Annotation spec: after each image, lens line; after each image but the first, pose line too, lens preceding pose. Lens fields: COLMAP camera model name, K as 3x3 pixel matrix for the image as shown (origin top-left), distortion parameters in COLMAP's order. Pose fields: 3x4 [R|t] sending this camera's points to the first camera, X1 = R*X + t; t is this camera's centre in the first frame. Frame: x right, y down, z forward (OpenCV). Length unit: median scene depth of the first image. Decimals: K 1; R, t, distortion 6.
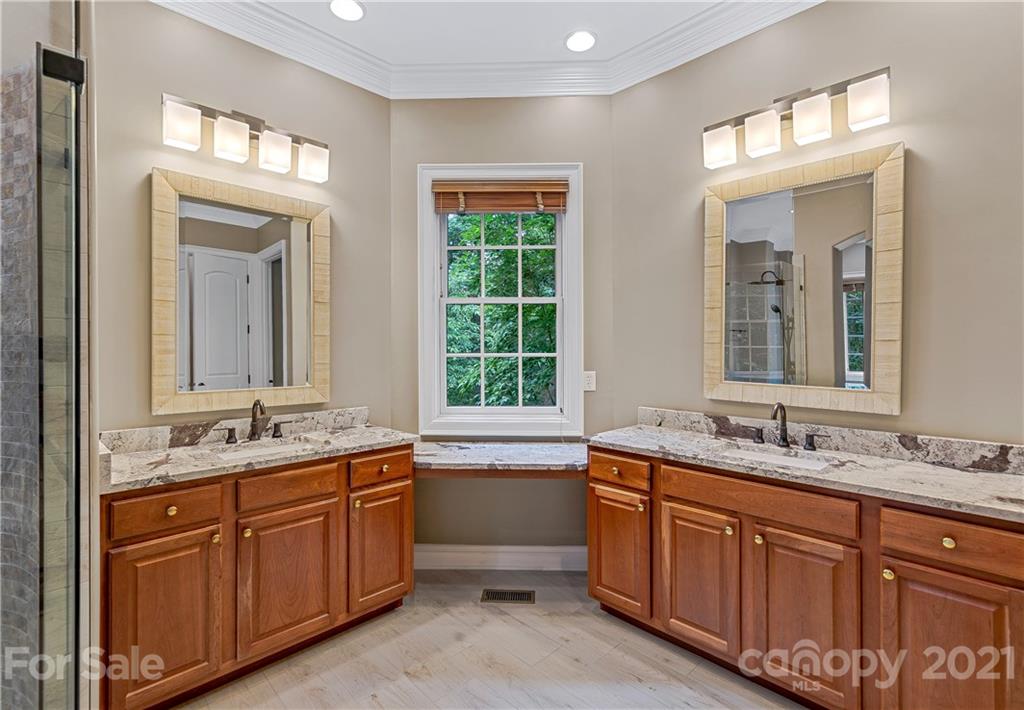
lens RADIAL K [[478.7, 0, 513.6], [0, 478.7, 348.3], [0, 0, 1]] dist [0.002355, 0.000830]
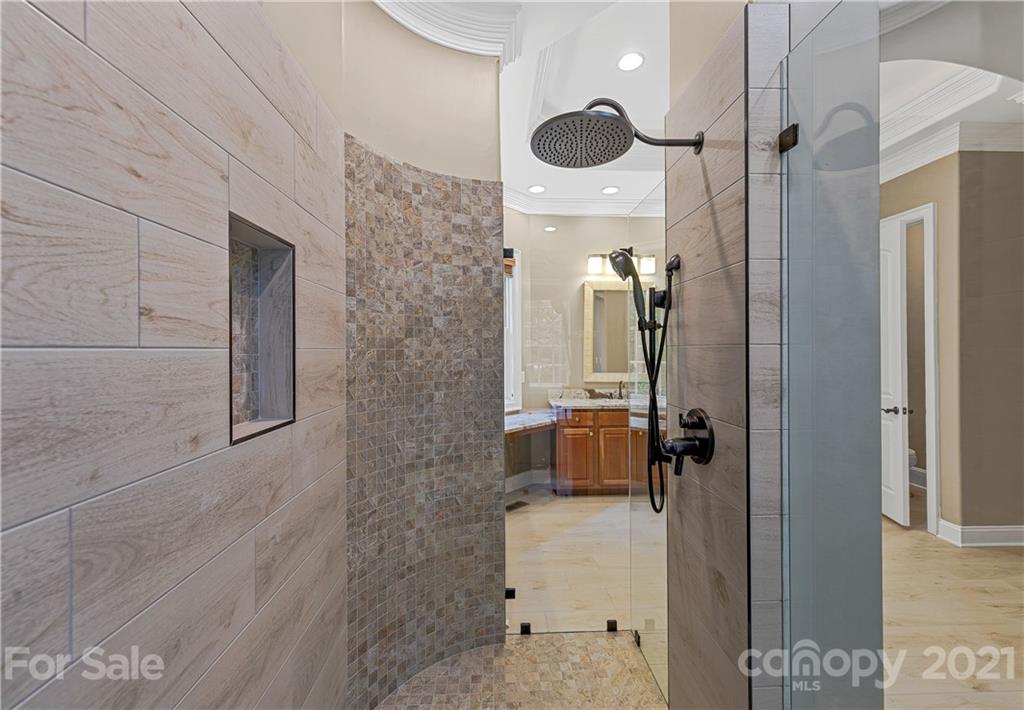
lens RADIAL K [[413.1, 0, 516.4], [0, 413.1, 352.2], [0, 0, 1]] dist [0.001301, -0.000022]
pose [[0.672718, -0.007912, 0.739857, -1.159135], [0.006857, 0.999967, 0.004460, -0.034860], [-0.739867, 0.002073, 0.672750, 0.014343]]
